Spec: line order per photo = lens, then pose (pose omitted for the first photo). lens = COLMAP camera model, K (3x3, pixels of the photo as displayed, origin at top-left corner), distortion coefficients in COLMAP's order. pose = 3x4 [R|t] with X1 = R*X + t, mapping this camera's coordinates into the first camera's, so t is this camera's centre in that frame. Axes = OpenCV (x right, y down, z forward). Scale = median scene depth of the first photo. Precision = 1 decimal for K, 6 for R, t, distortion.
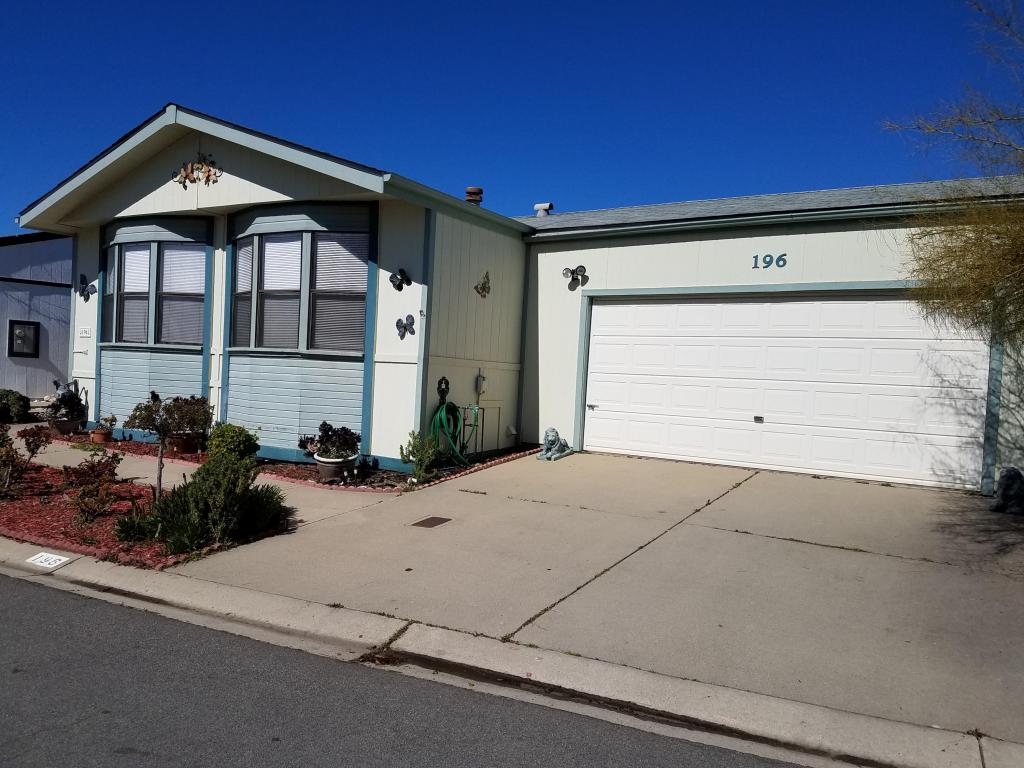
lens RADIAL K [[786.5, 0, 512.0], [0, 786.5, 384.0], [0, 0, 1]] dist [0.195686, -0.318051]
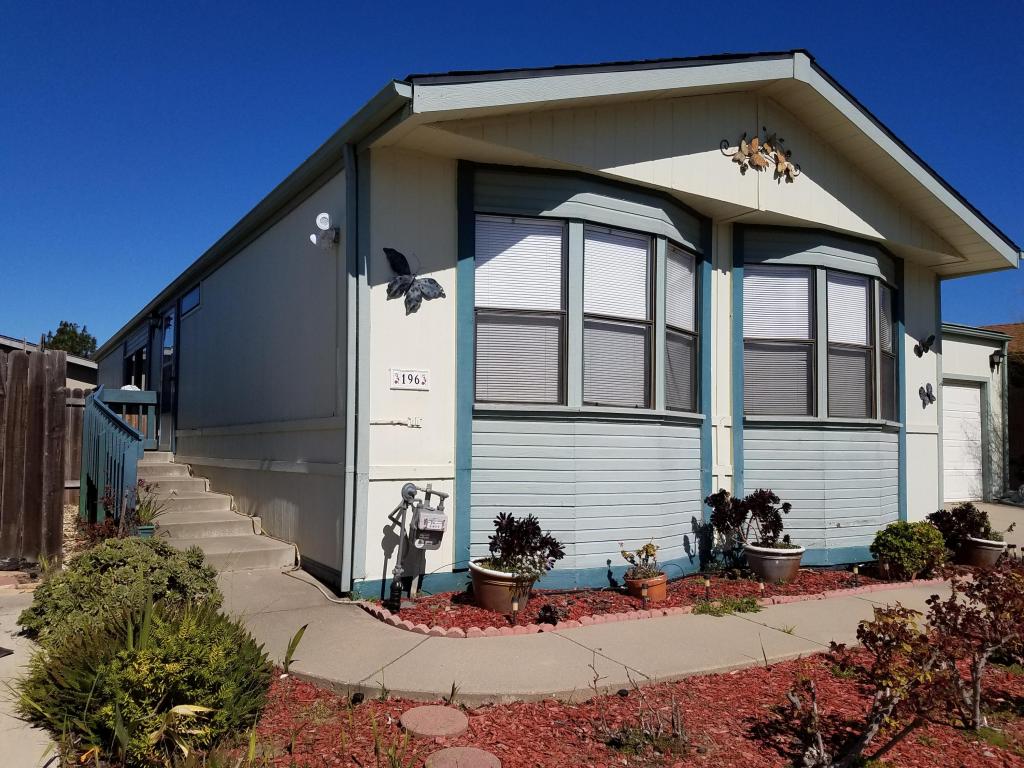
lens RADIAL K [[786.5, 0, 512.0], [0, 786.5, 384.0], [0, 0, 1]] dist [0.195686, -0.318051]
pose [[0.425864, 0.013591, 0.904685, -1.078443], [0.007421, 0.999801, -0.018513, -0.062733], [-0.904757, 0.014597, 0.425679, 0.907340]]
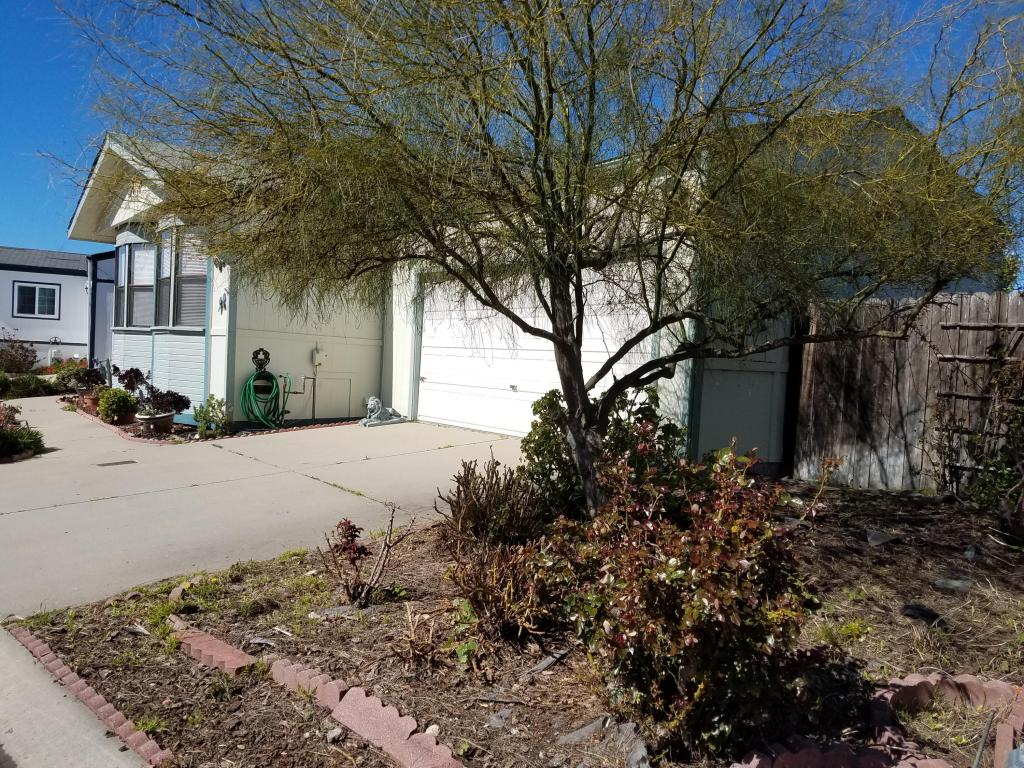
lens RADIAL K [[786.5, 0, 512.0], [0, 786.5, 384.0], [0, 0, 1]] dist [0.195686, -0.318051]
pose [[0.946270, 0.010193, -0.323218, 0.559249], [-0.008984, 0.999946, 0.005234, 0.029302], [0.323254, -0.002049, 0.946310, 0.036930]]
